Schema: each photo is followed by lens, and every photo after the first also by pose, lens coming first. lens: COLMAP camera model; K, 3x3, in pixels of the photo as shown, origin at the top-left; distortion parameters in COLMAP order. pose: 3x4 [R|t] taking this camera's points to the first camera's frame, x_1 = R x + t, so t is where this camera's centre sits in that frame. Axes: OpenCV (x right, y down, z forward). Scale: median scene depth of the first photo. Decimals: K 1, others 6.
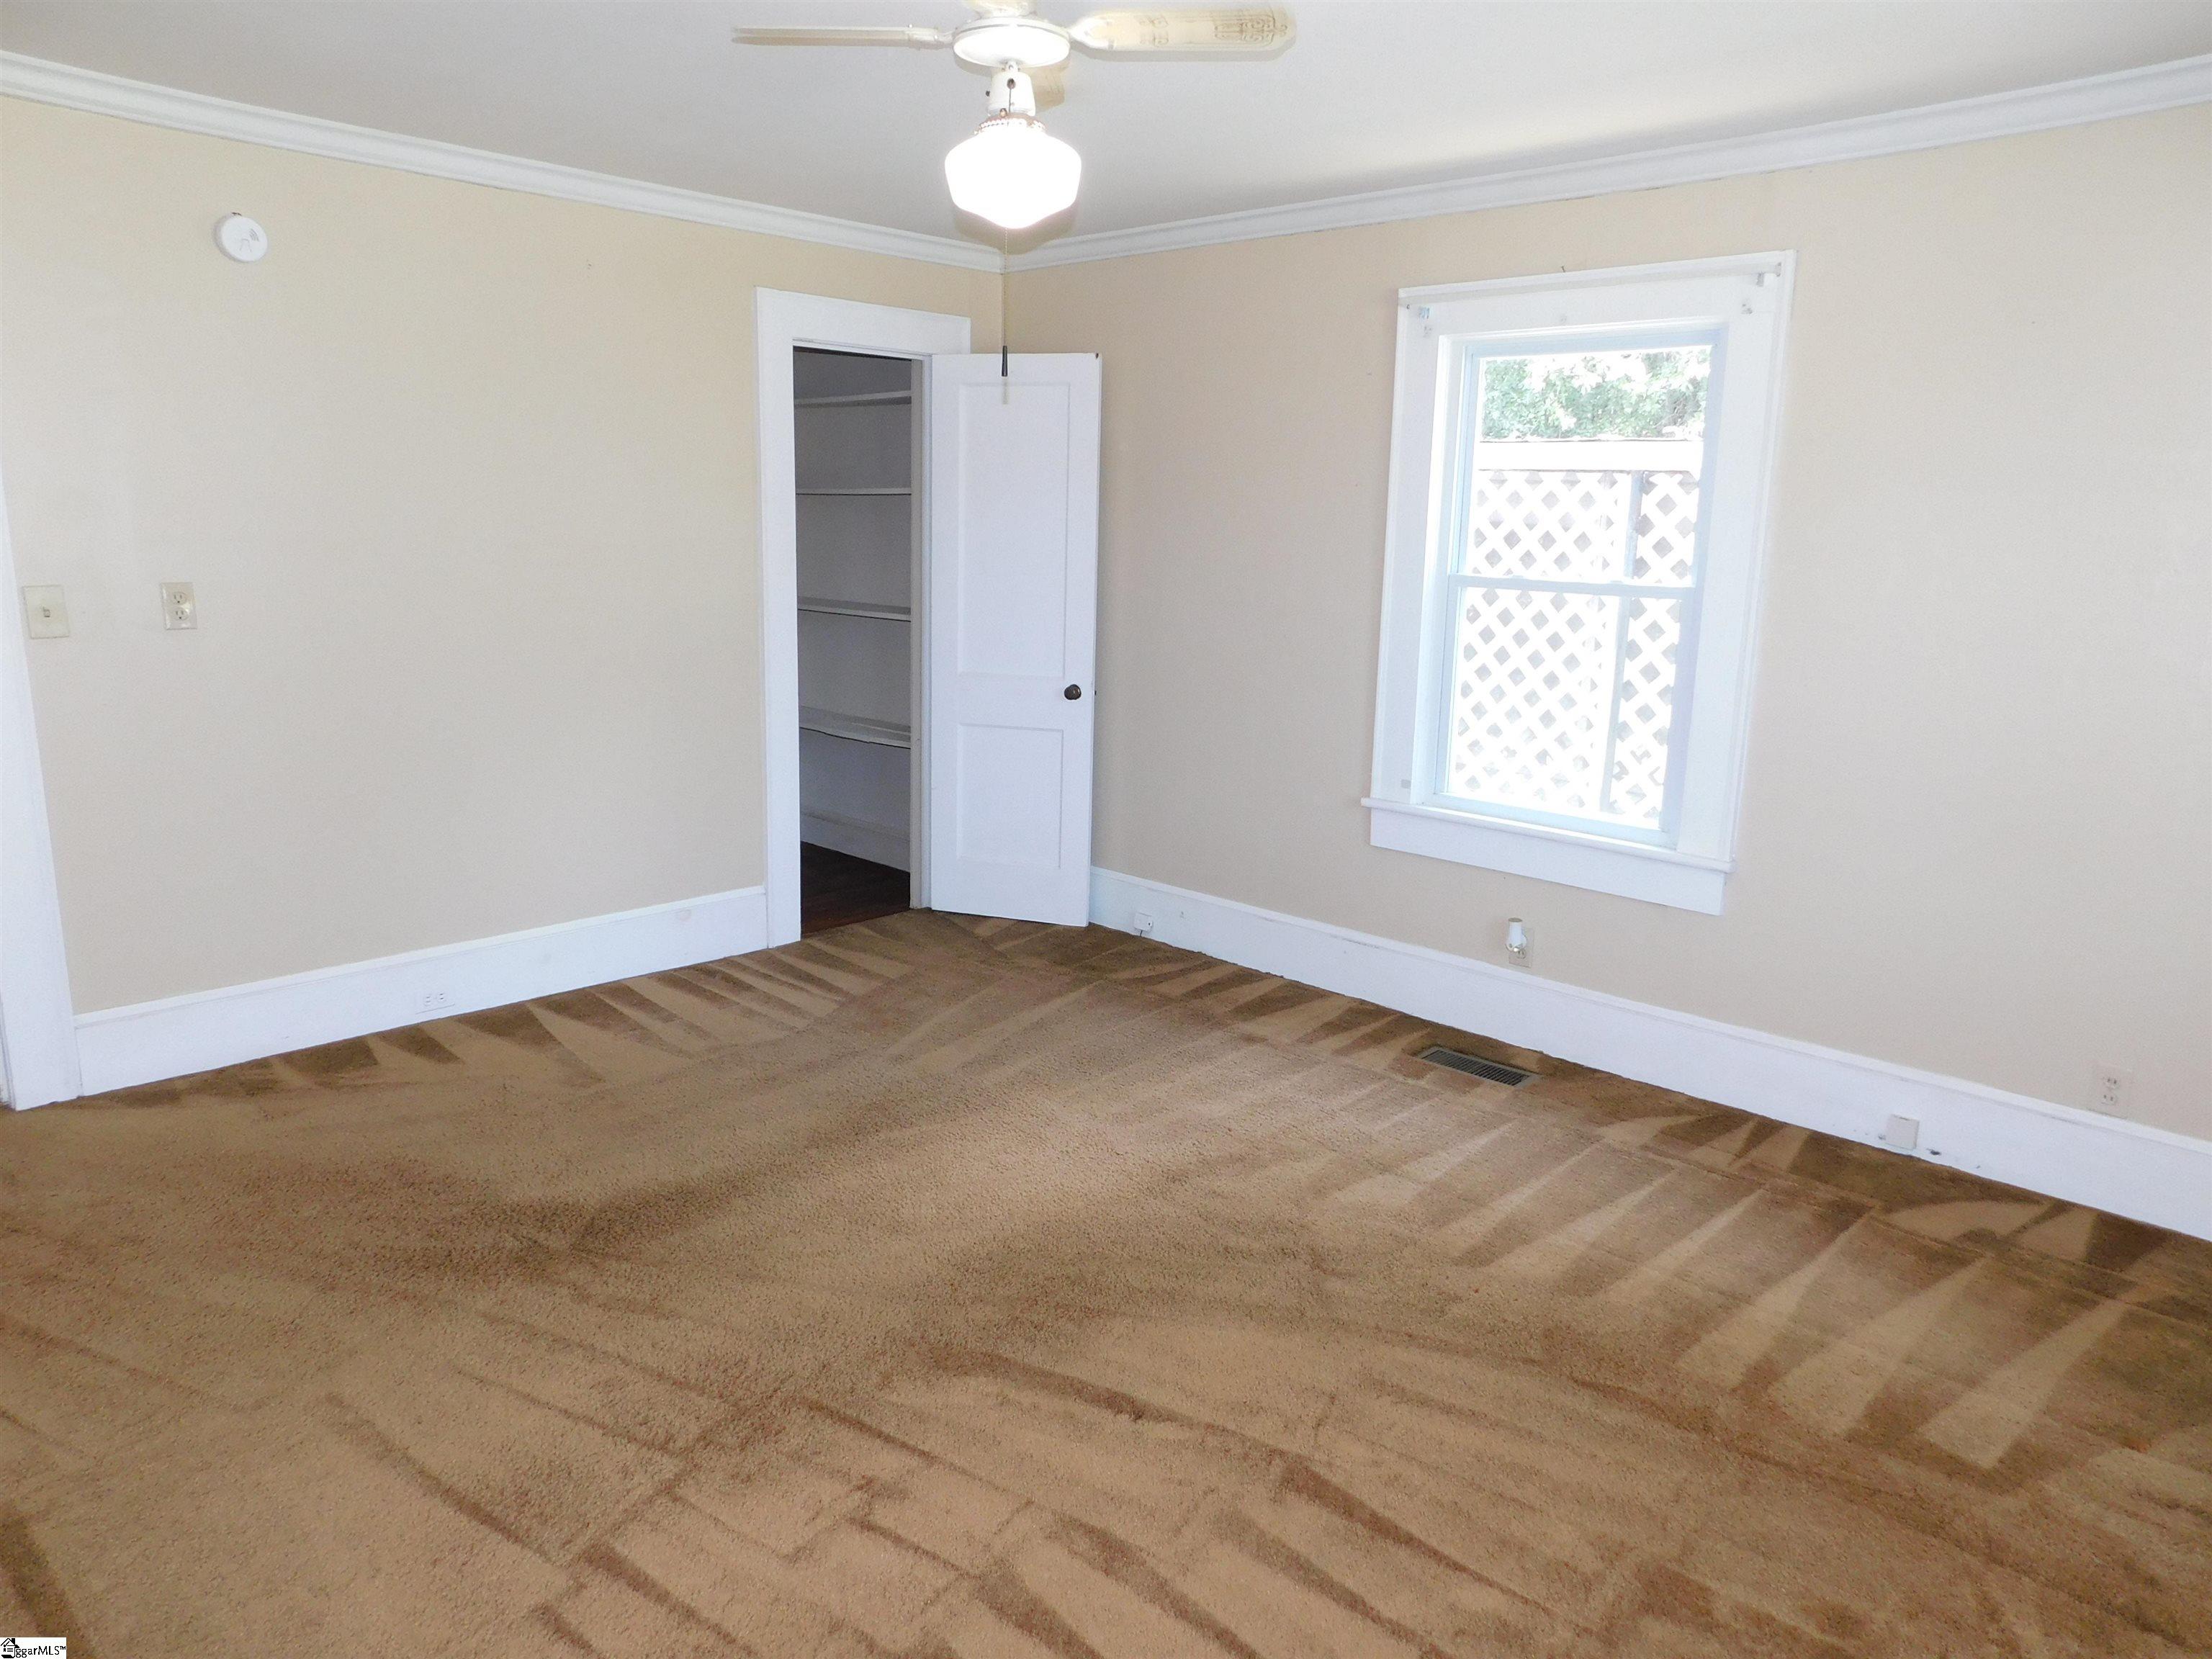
lens RADIAL K [[1474.0, 0, 1100.6], [0, 1474.0, 833.0], [0, 0, 1]] dist [-0.045676, 0.003992]
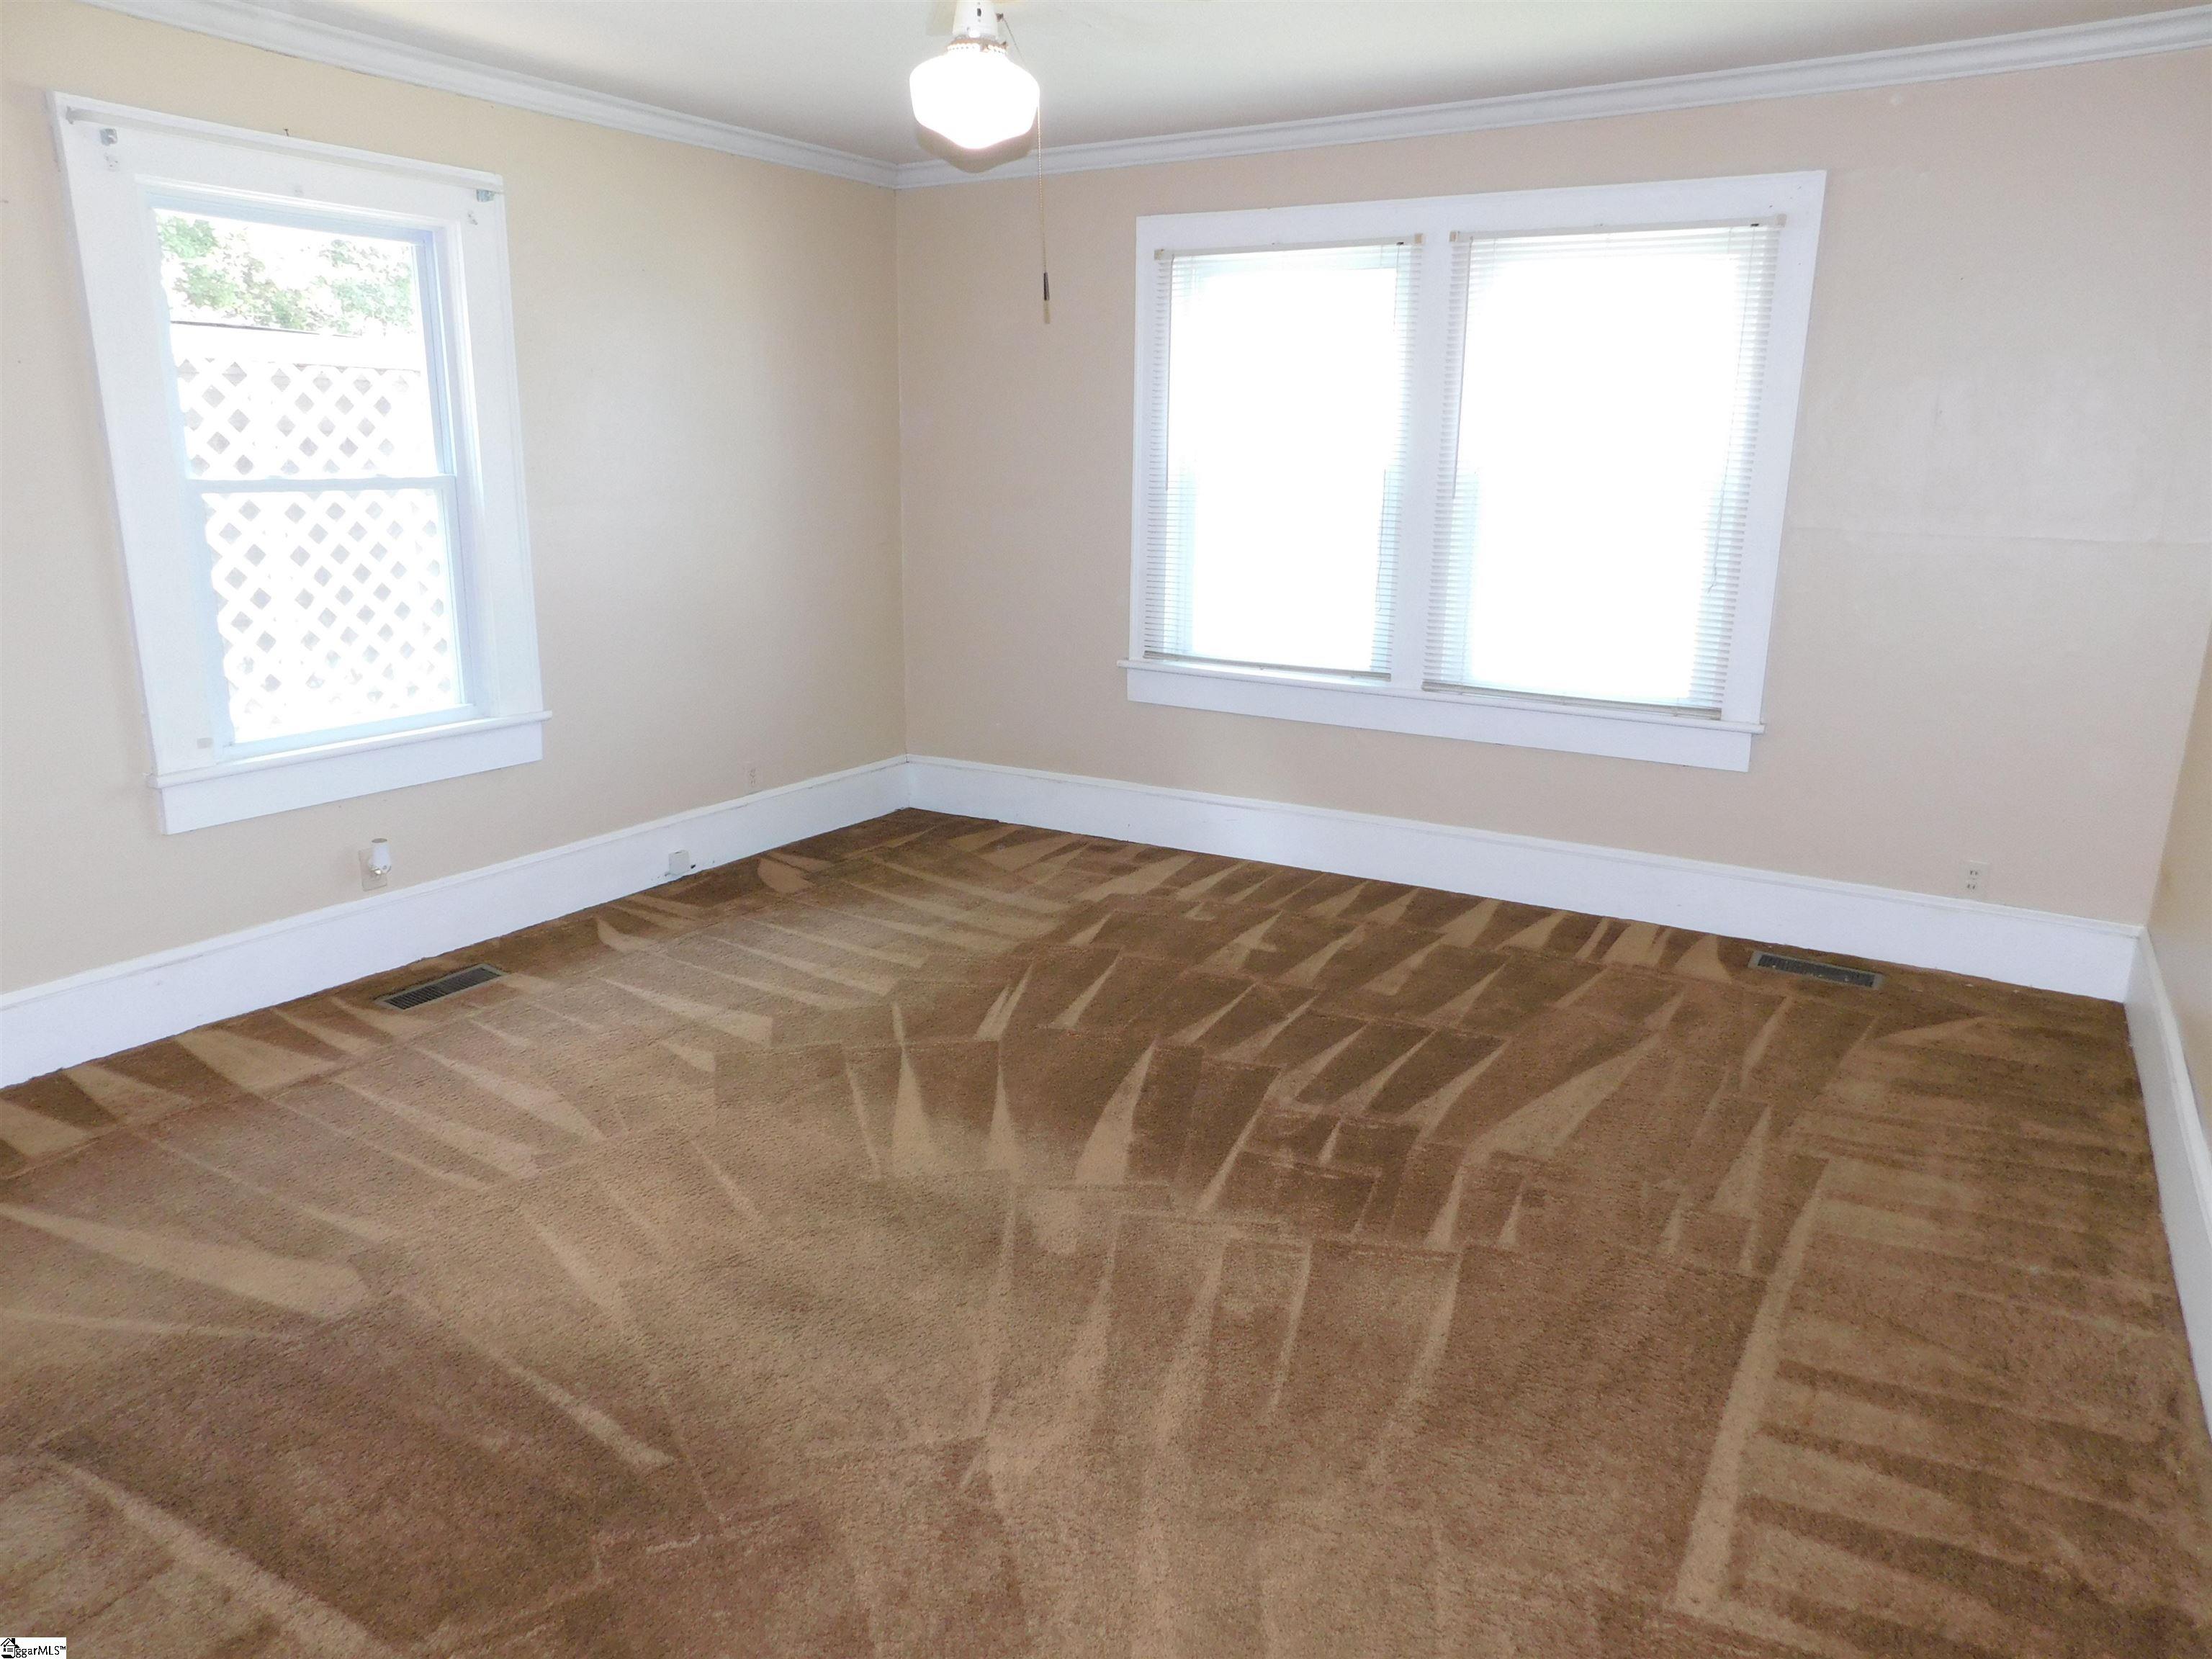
lens RADIAL K [[1474.0, 0, 1100.6], [0, 1474.0, 833.0], [0, 0, 1]] dist [-0.045676, 0.003992]
pose [[-0.246928, -0.266249, 0.931739, -0.760389], [0.177539, 0.932808, 0.313606, -0.169398], [-0.952631, 0.242858, -0.183067, 0.784608]]
